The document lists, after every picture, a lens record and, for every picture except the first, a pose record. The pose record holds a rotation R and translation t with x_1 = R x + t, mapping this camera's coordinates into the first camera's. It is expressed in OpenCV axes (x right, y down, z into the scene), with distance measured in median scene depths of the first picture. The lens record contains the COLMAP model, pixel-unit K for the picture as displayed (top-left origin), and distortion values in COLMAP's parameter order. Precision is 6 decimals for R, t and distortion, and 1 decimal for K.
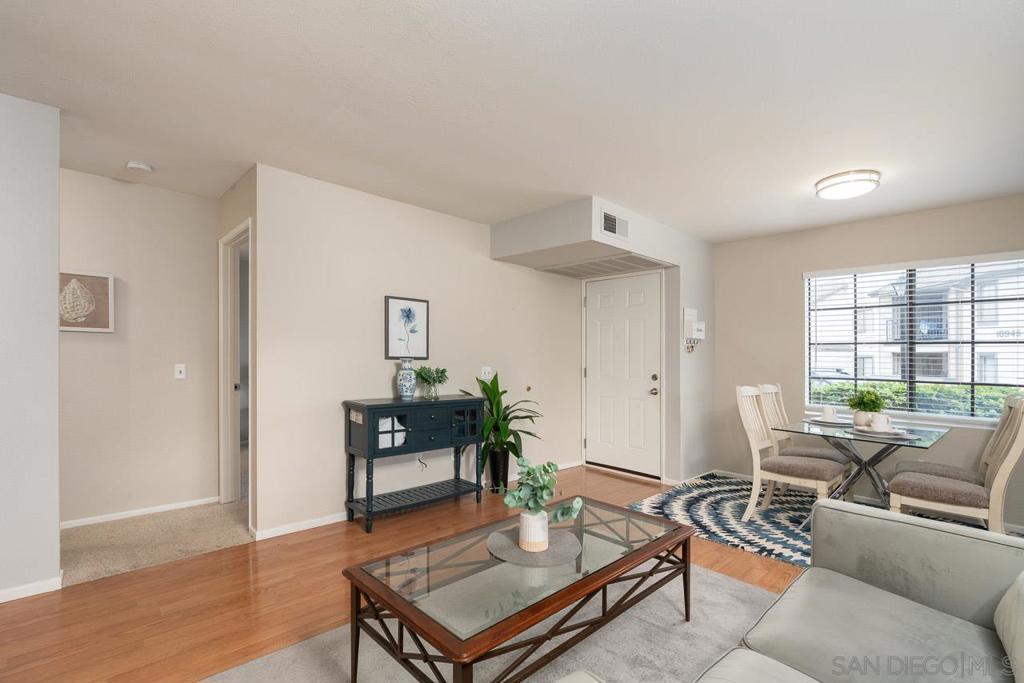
lens RADIAL K [[473.1, 0, 493.7], [0, 473.1, 354.8], [0, 0, 1]] dist [-0.000942, 0.000094]
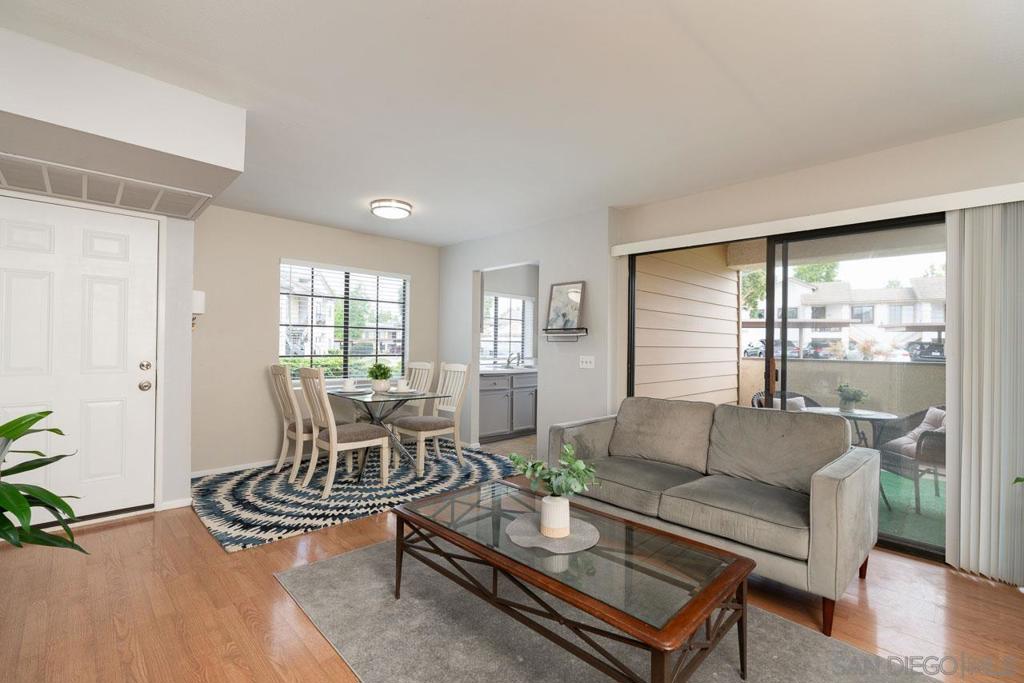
lens RADIAL K [[459.3, 0, 512.0], [0, 459.3, 341.5], [0, 0, 1]] dist [-0.002316, 0.000536]
pose [[-0.037181, -0.005749, 0.999292, -0.468288], [-0.010170, 0.999934, 0.005375, 0.004191], [-0.999257, -0.009963, -0.037237, 0.628323]]
